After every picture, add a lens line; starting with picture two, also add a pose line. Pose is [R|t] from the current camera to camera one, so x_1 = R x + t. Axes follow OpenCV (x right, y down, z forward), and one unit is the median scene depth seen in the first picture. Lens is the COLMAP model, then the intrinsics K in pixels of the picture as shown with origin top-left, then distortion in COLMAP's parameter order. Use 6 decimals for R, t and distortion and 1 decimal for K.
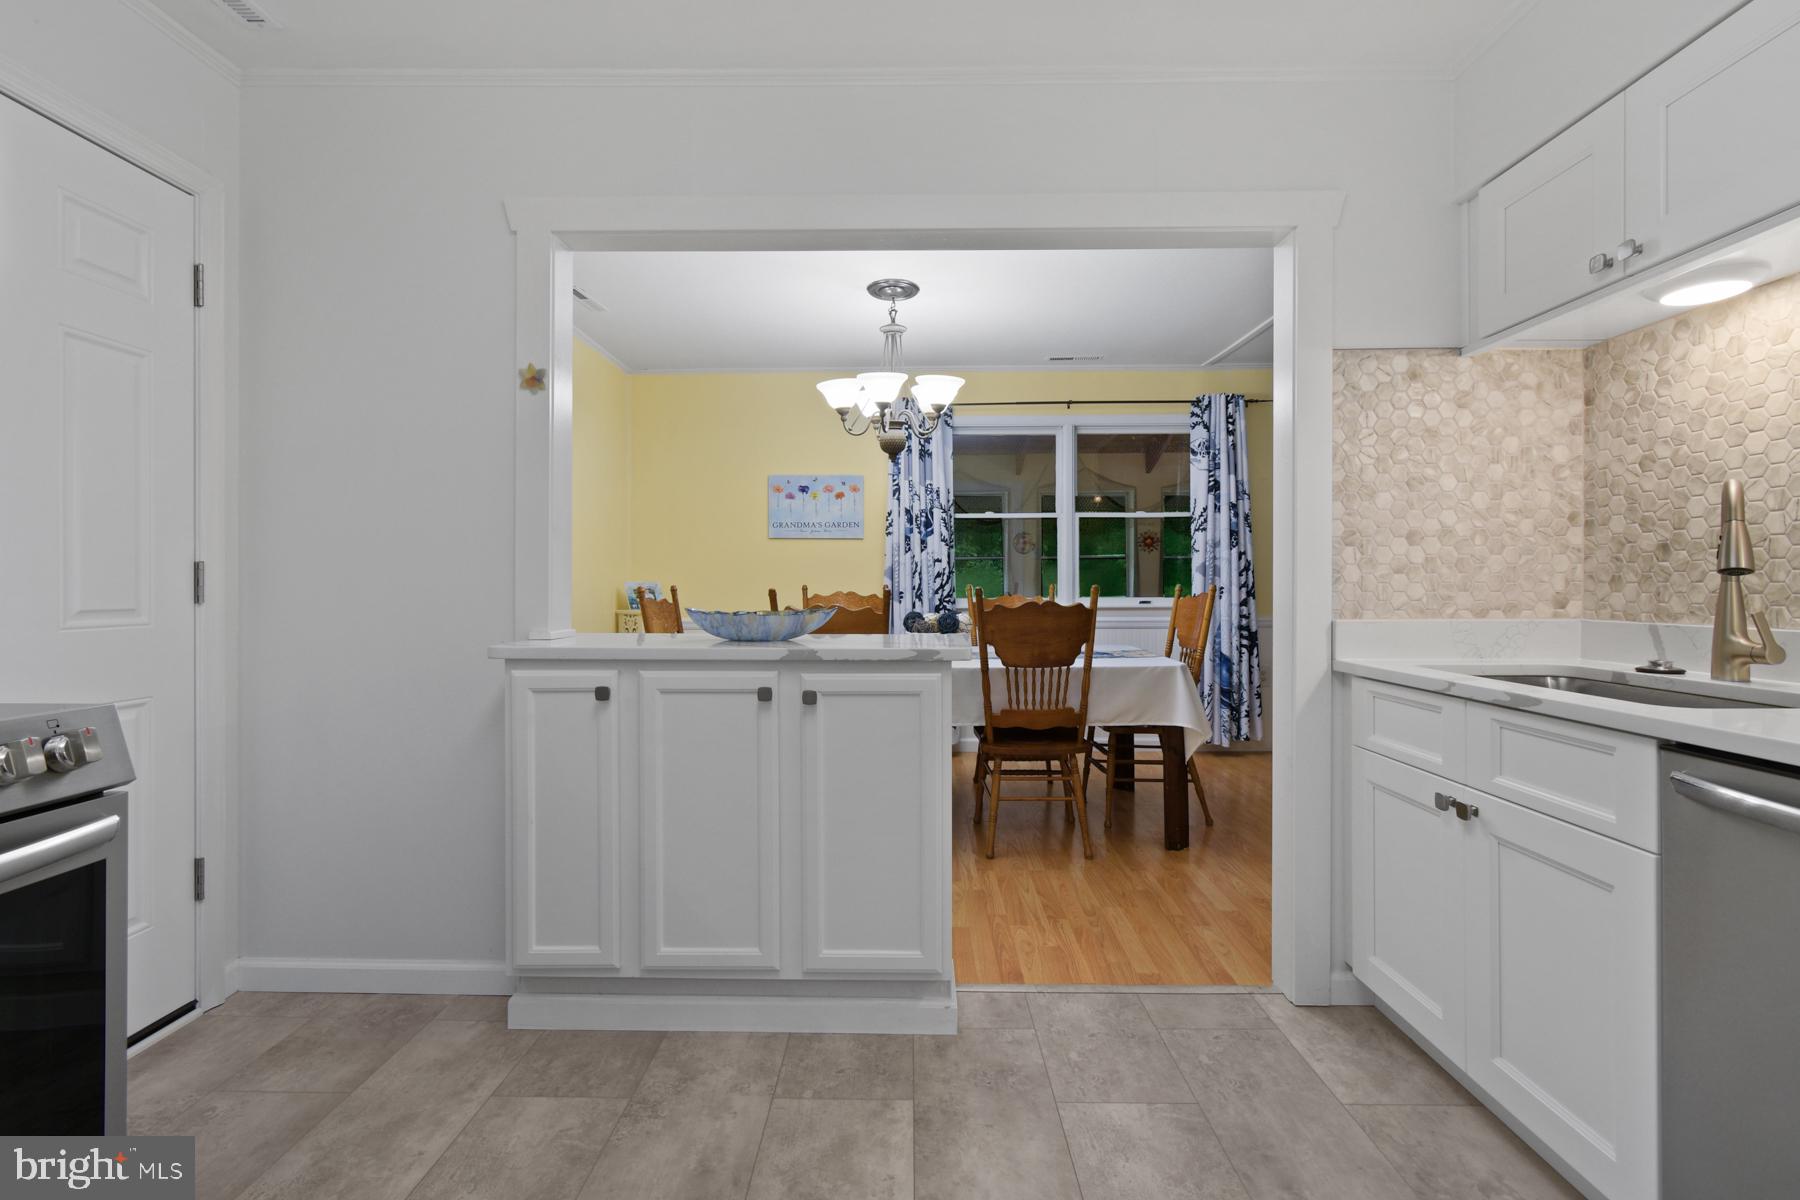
lens RADIAL K [[804.1, 0, 900.7], [0, 804.1, 586.5], [0, 0, 1]] dist [0.002111, -0.001186]
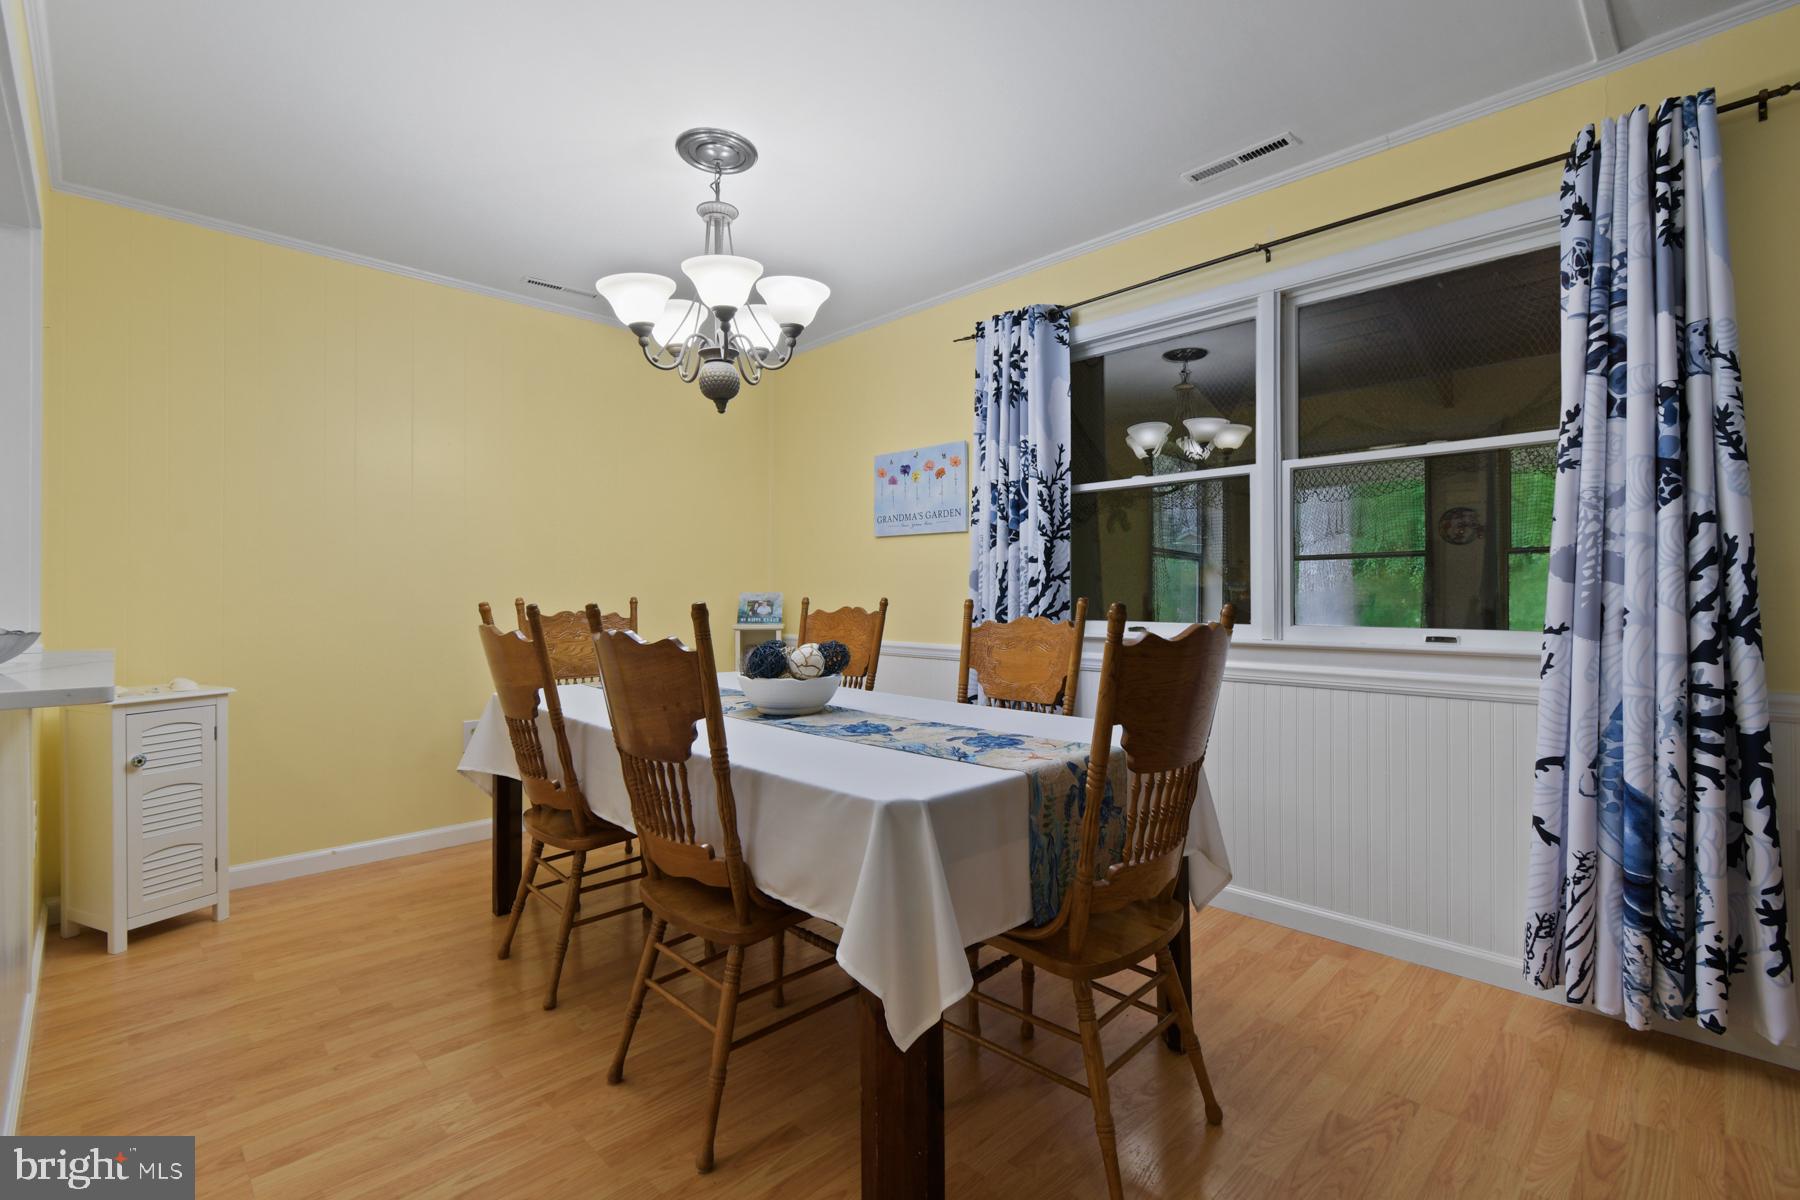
lens RADIAL K [[815.5, 0, 899.0], [0, 815.5, 591.3], [0, 0, 1]] dist [0.000856, -0.000769]
pose [[0.707701, 0.000300, -0.706512, 0.648038], [-0.005221, 0.999975, -0.004805, -0.006166], [0.706493, 0.007089, 0.707684, 0.718460]]
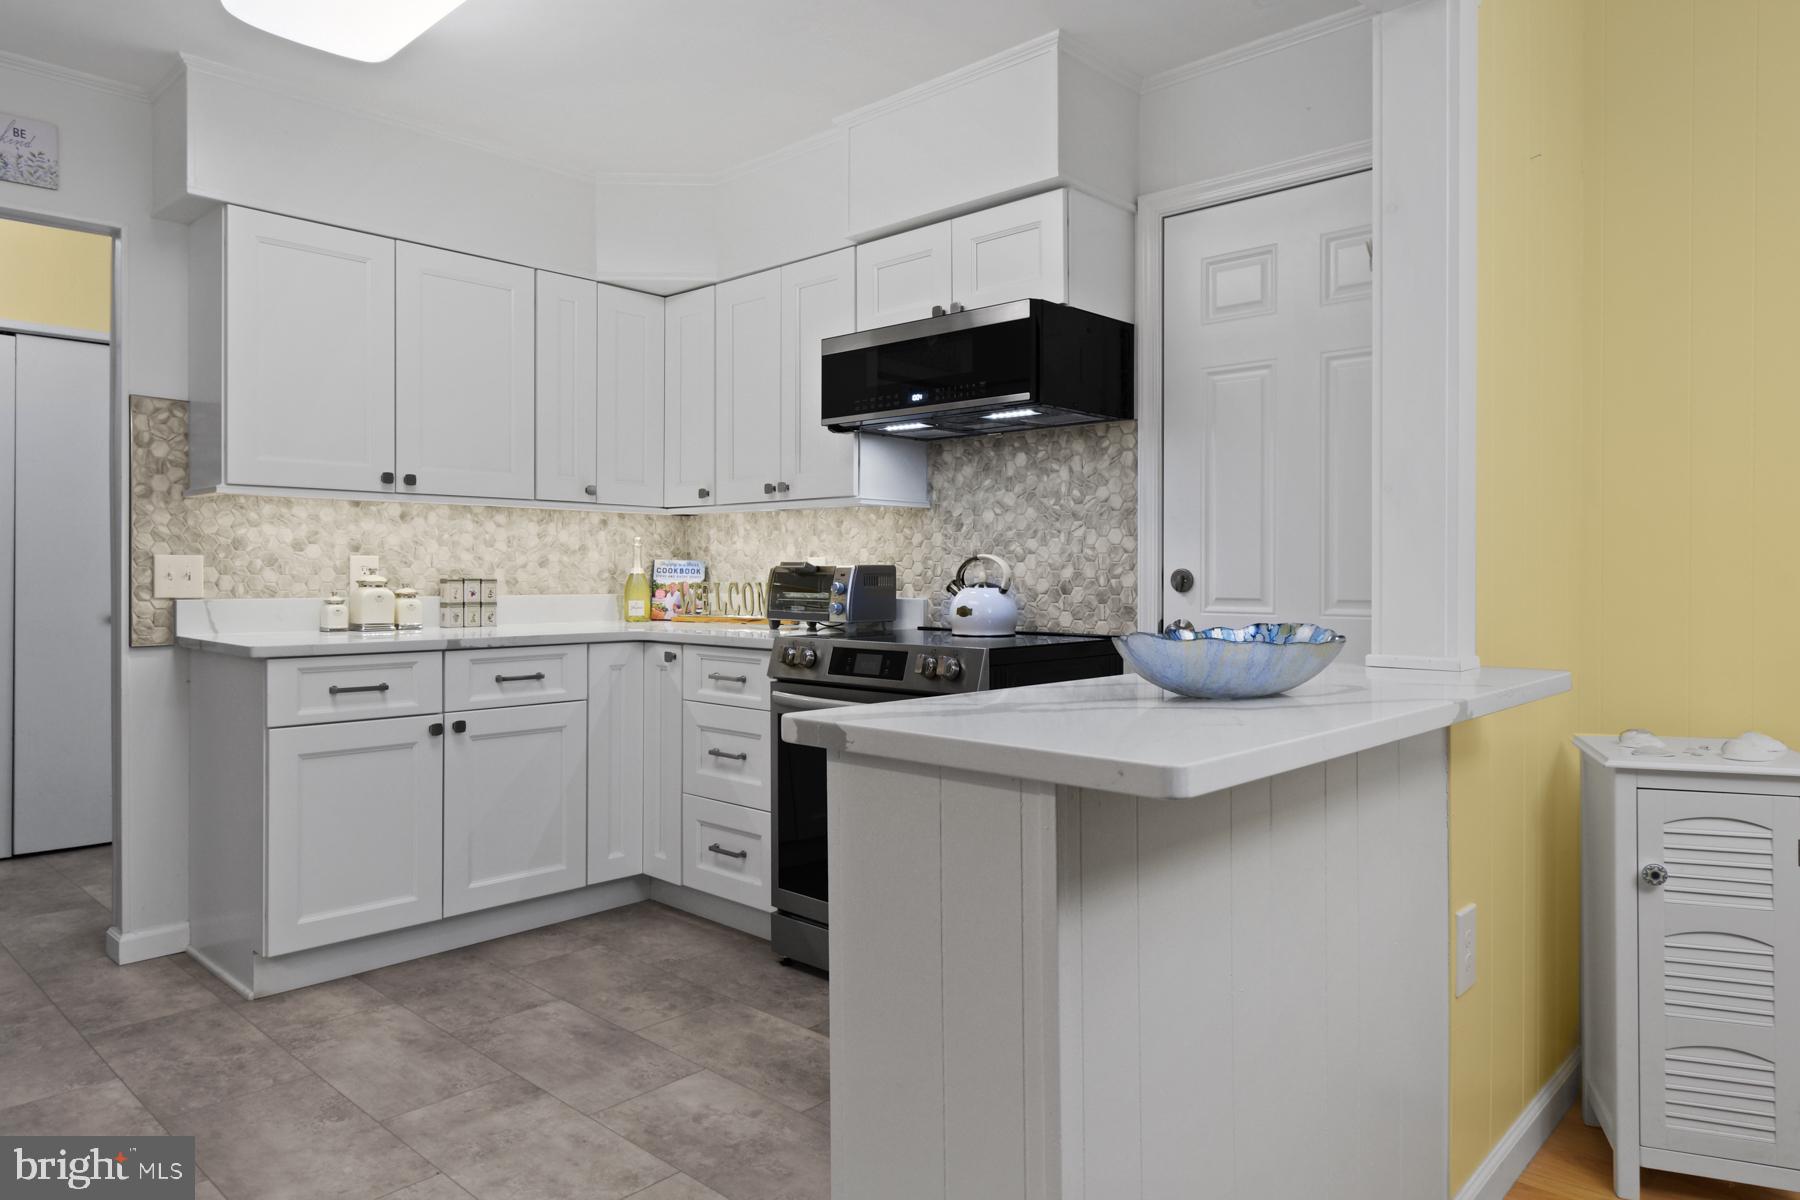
lens RADIAL K [[1145.1, 0, 899.6], [0, 1145.1, 581.7], [0, 0, 1]] dist [0.000734, 0.000066]
pose [[-0.670994, 0.005334, -0.741444, 0.310936], [-0.003949, 0.999934, 0.010767, -0.005534], [0.741452, 0.010152, -0.670929, 0.866774]]
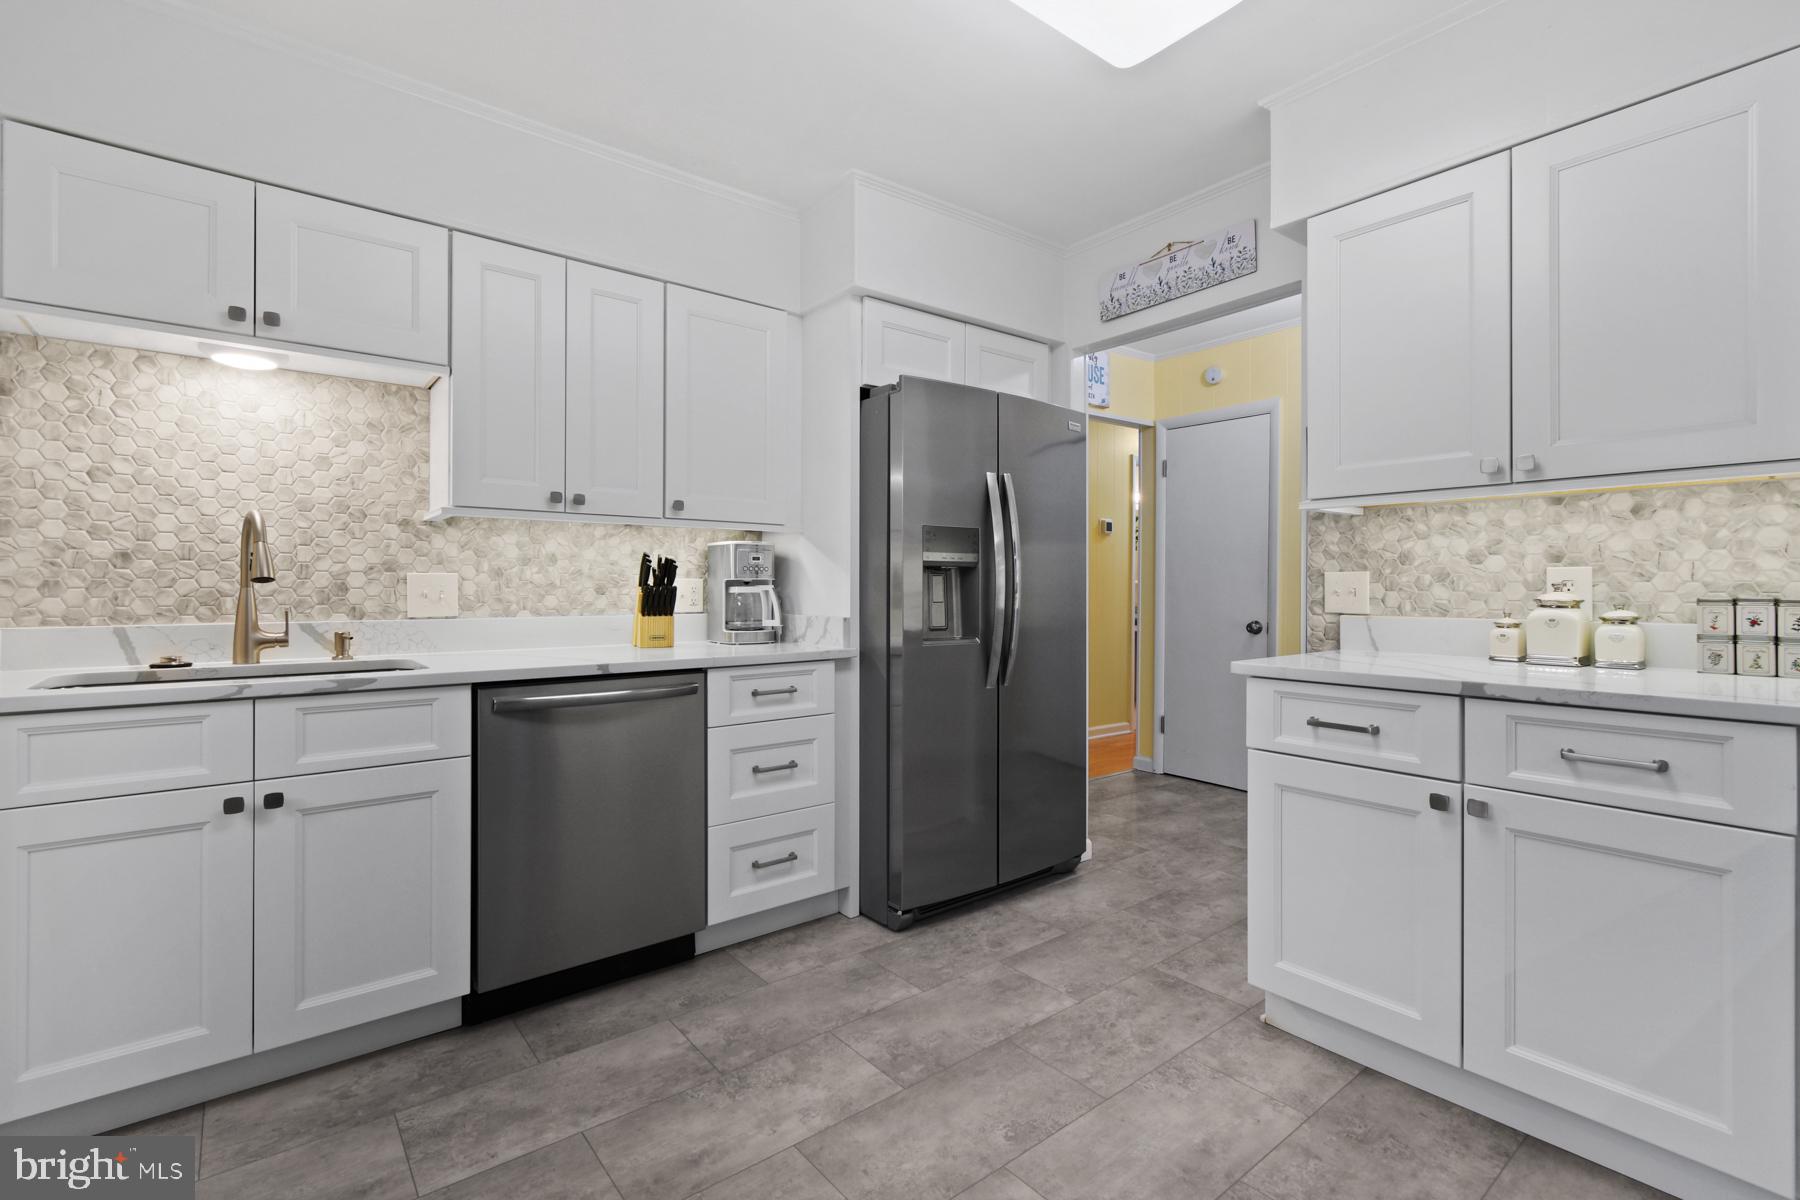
lens RADIAL K [[817.1, 0, 893.8], [0, 817.1, 591.2], [0, 0, 1]] dist [0.002423, -0.000249]
pose [[-0.631650, -0.002374, 0.775250, -0.326109], [0.001637, 0.999989, 0.004395, -0.002169], [-0.775252, 0.004045, -0.631639, 0.508070]]
